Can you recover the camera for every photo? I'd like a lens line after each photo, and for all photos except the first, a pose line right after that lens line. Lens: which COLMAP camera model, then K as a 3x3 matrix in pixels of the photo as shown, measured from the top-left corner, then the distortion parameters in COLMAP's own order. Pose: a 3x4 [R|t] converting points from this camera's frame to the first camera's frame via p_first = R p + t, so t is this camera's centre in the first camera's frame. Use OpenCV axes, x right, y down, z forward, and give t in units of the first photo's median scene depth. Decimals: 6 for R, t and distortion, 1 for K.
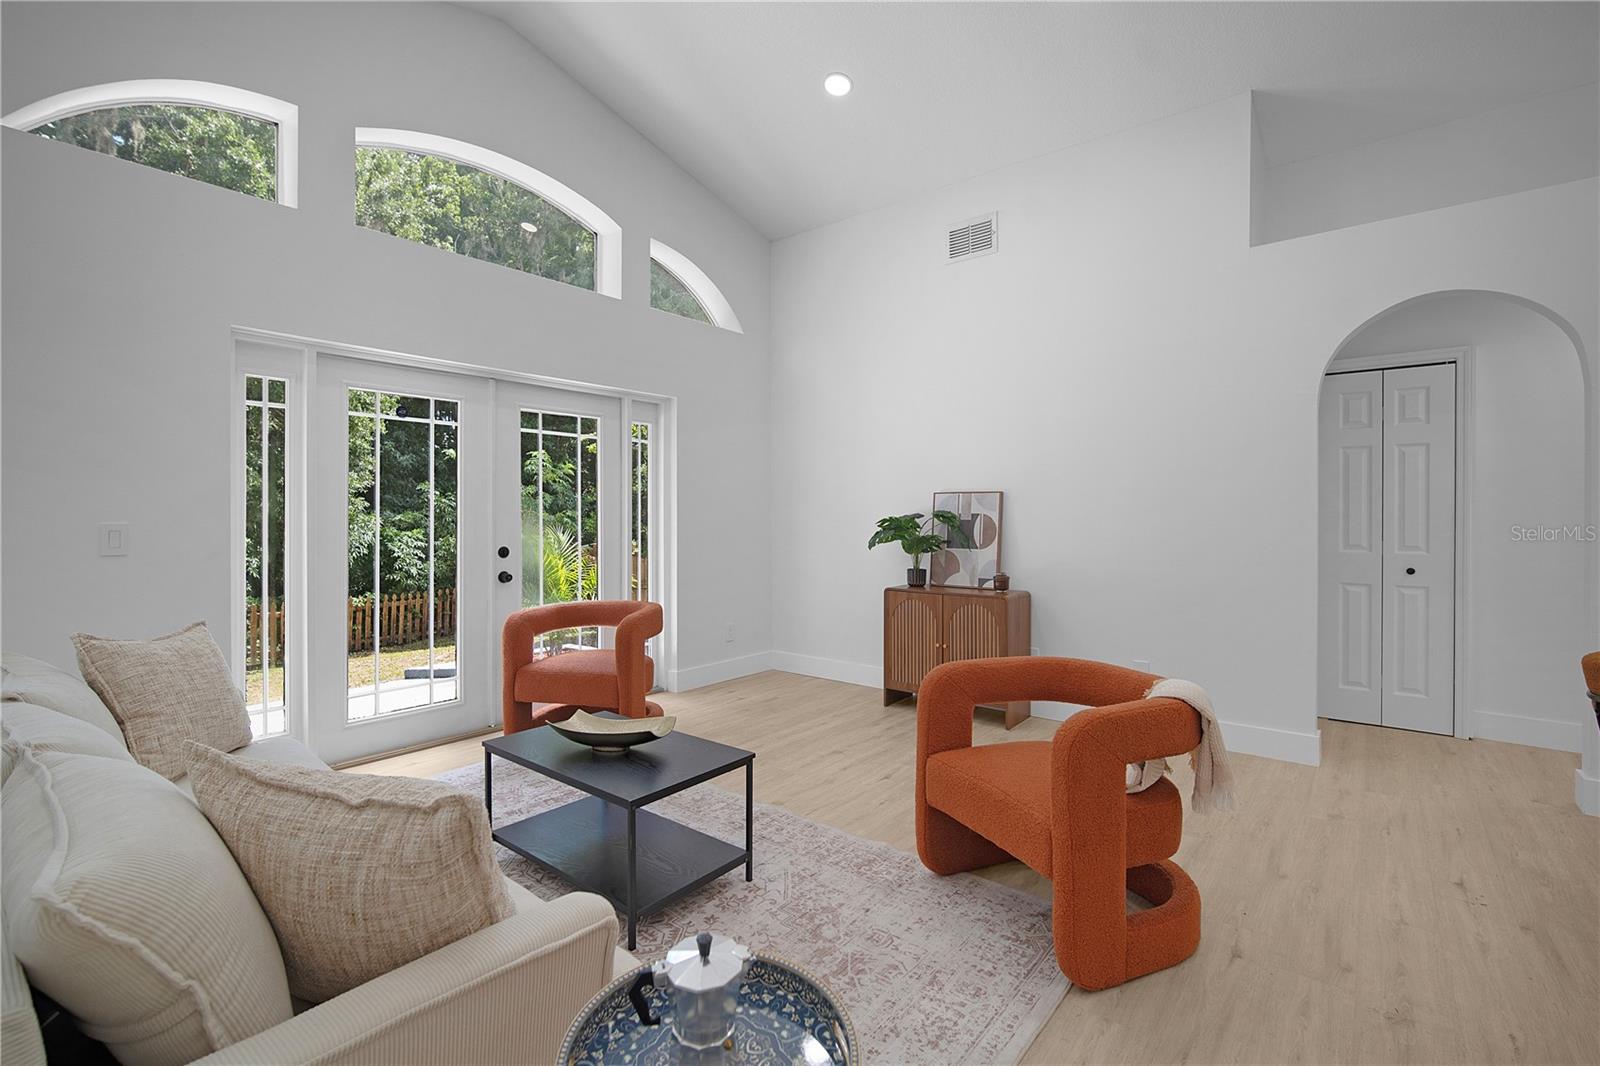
lens RADIAL K [[705.4, 0, 796.9], [0, 705.4, 523.2], [0, 0, 1]] dist [-0.011319, 0.002172]
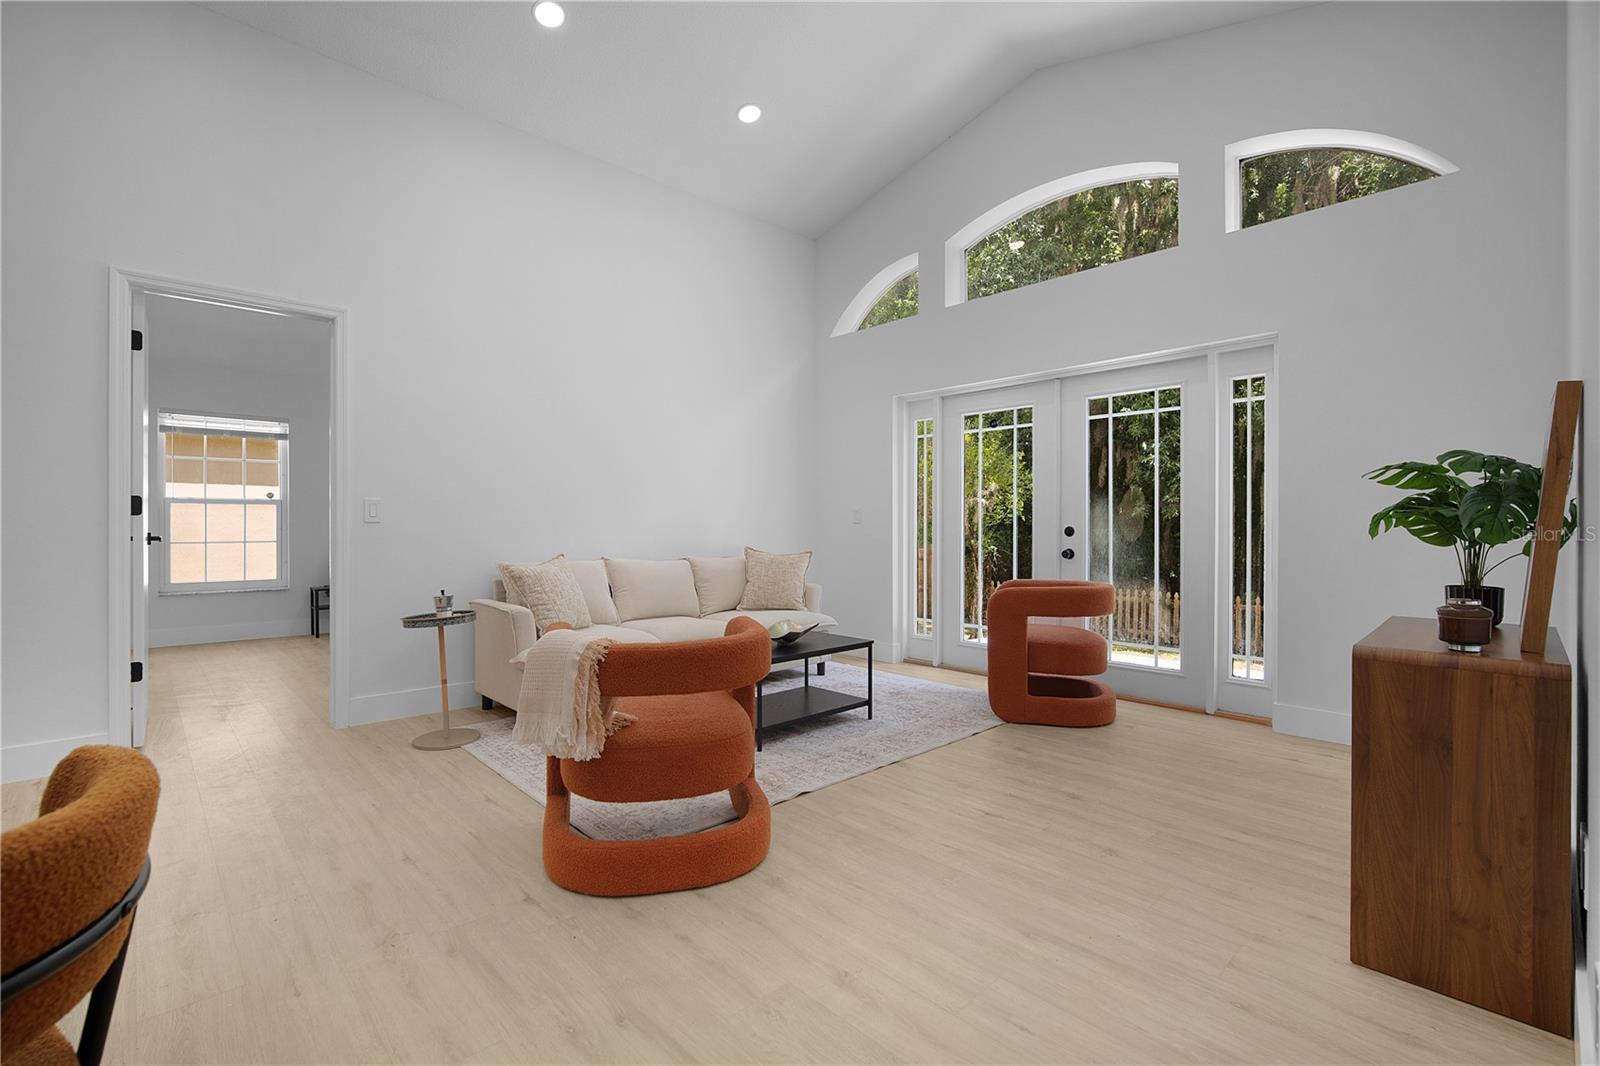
lens RADIAL K [[708.2, 0, 790.4], [0, 708.2, 531.2], [0, 0, 1]] dist [-0.009323, 0.003429]
pose [[-0.131598, 0.009435, -0.991258, 0.733059], [-0.008064, 0.999911, 0.010588, 0.031907], [0.991270, 0.009387, -0.131510, 0.695472]]
